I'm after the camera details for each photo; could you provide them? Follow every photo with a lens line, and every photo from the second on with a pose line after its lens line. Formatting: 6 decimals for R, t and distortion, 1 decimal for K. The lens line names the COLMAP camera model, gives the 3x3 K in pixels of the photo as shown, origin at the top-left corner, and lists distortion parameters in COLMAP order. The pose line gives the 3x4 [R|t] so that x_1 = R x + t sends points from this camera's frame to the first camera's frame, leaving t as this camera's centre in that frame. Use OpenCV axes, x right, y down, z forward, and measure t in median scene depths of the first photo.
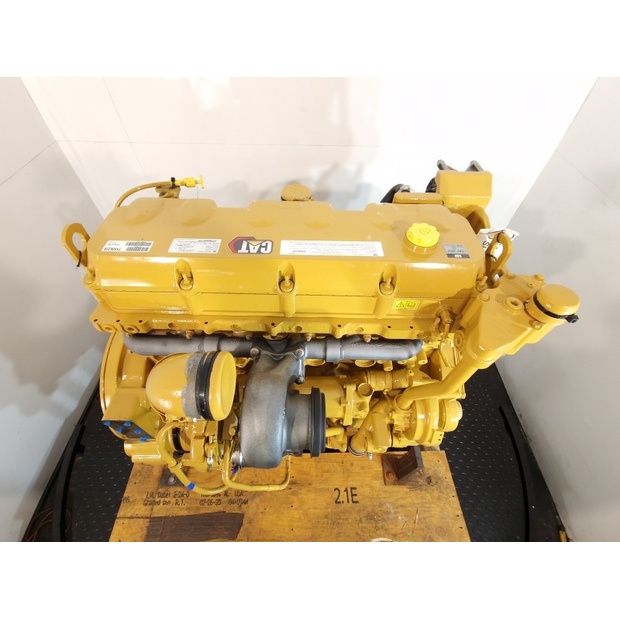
lens RADIAL K [[294.7, 0, 307.3], [0, 294.7, 306.5], [0, 0, 1]] dist [-0.000990, -0.000202]
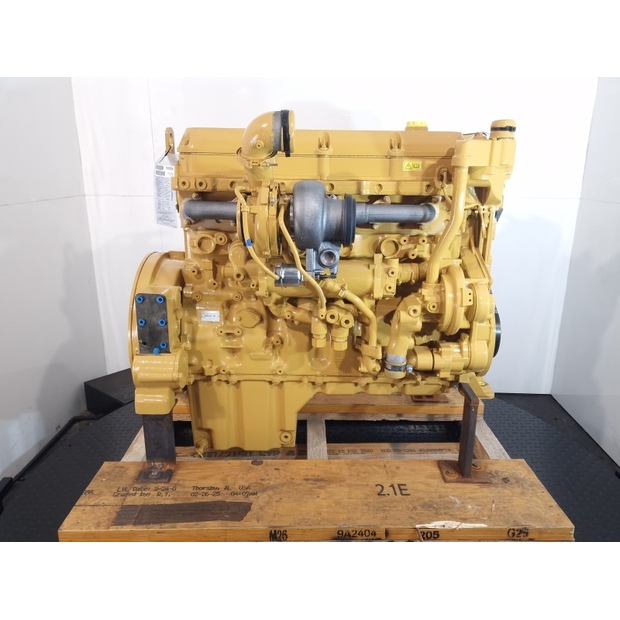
lens RADIAL K [[509.8, 0, 310.0], [0, 509.8, 310.0], [0, 0, 1]] dist [0.041502, -0.007469]
pose [[0.999951, -0.002066, -0.009722, -0.058652], [-0.003813, 0.823633, -0.567110, 1.013543], [0.009179, 0.567119, 0.823585, -0.297376]]
